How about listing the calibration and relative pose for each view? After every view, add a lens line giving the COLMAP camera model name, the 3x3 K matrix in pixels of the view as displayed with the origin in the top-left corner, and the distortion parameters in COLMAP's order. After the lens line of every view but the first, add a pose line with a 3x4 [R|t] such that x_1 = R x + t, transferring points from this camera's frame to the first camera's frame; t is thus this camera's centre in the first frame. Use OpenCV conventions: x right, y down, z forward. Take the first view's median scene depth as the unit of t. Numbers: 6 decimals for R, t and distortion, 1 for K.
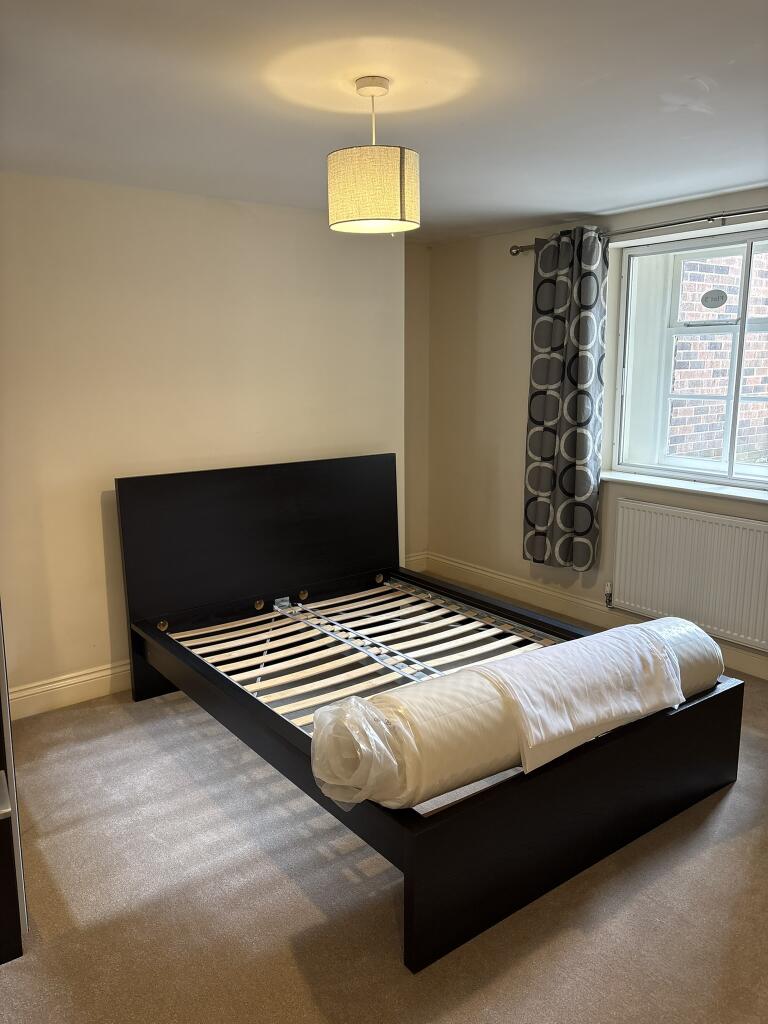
lens RADIAL K [[774.8, 0, 384.0], [0, 774.8, 512.0], [0, 0, 1]] dist [0.039288, -0.005146]
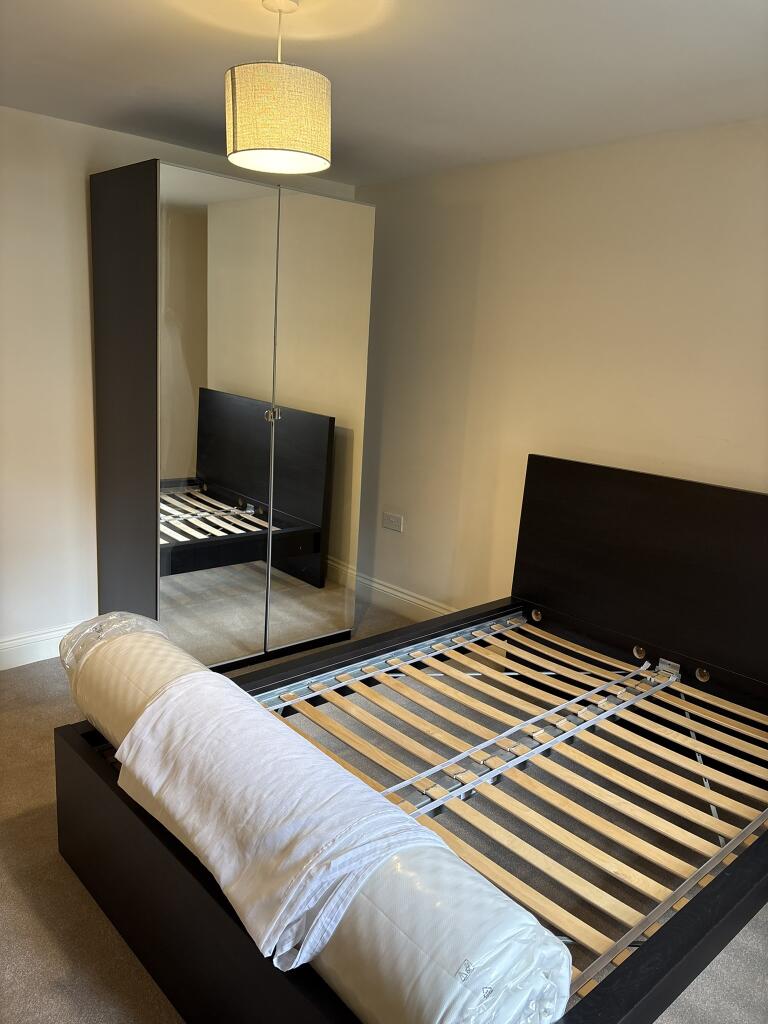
lens RADIAL K [[781.8, 0, 384.0], [0, 781.8, 512.0], [0, 0, 1]] dist [0.049513, -0.081901]
pose [[0.083827, 0.227113, -0.970254, 0.518061], [-0.243203, 0.948899, 0.201103, -0.104920], [0.966346, 0.219111, 0.134778, 0.576926]]
